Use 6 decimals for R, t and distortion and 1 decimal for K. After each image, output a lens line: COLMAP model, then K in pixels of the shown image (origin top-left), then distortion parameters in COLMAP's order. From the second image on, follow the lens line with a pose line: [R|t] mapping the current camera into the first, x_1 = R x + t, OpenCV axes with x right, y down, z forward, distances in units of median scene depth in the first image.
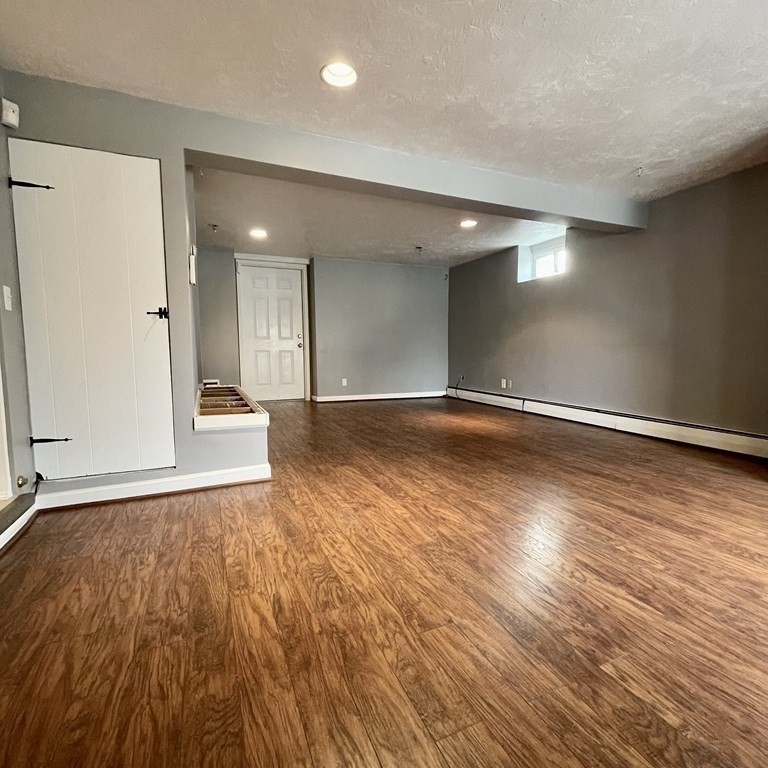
lens RADIAL K [[413.8, 0, 384.8], [0, 413.8, 384.1], [0, 0, 1]] dist [-0.014396, 0.007130]
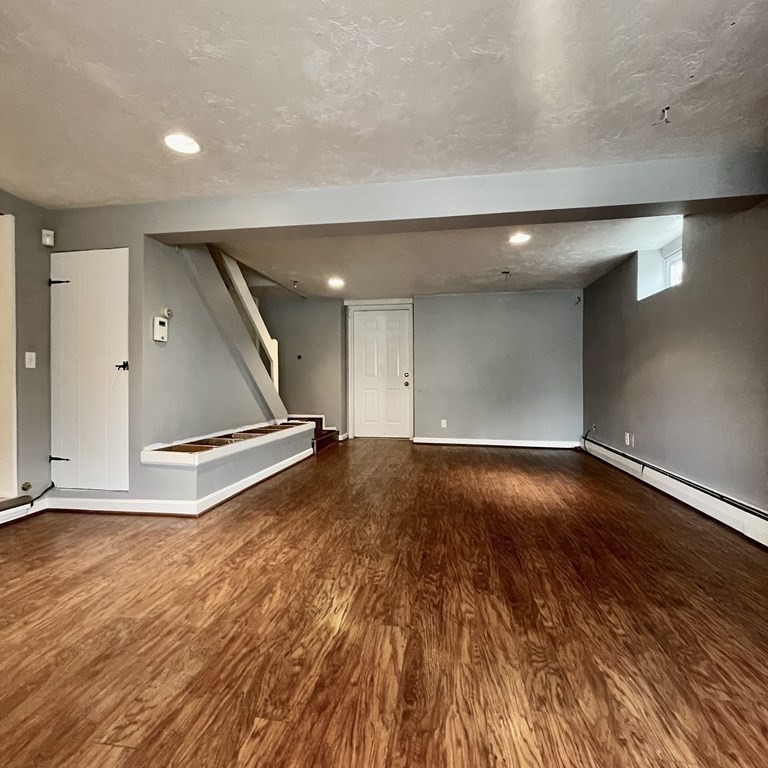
lens RADIAL K [[413.8, 0, 383.4], [0, 413.8, 384.2], [0, 0, 1]] dist [-0.014396, 0.007130]
pose [[0.838563, 0.004786, -0.544784, 0.774358], [-0.048188, 0.996694, -0.065418, -0.070656], [0.542670, 0.081109, 0.836021, 0.371651]]
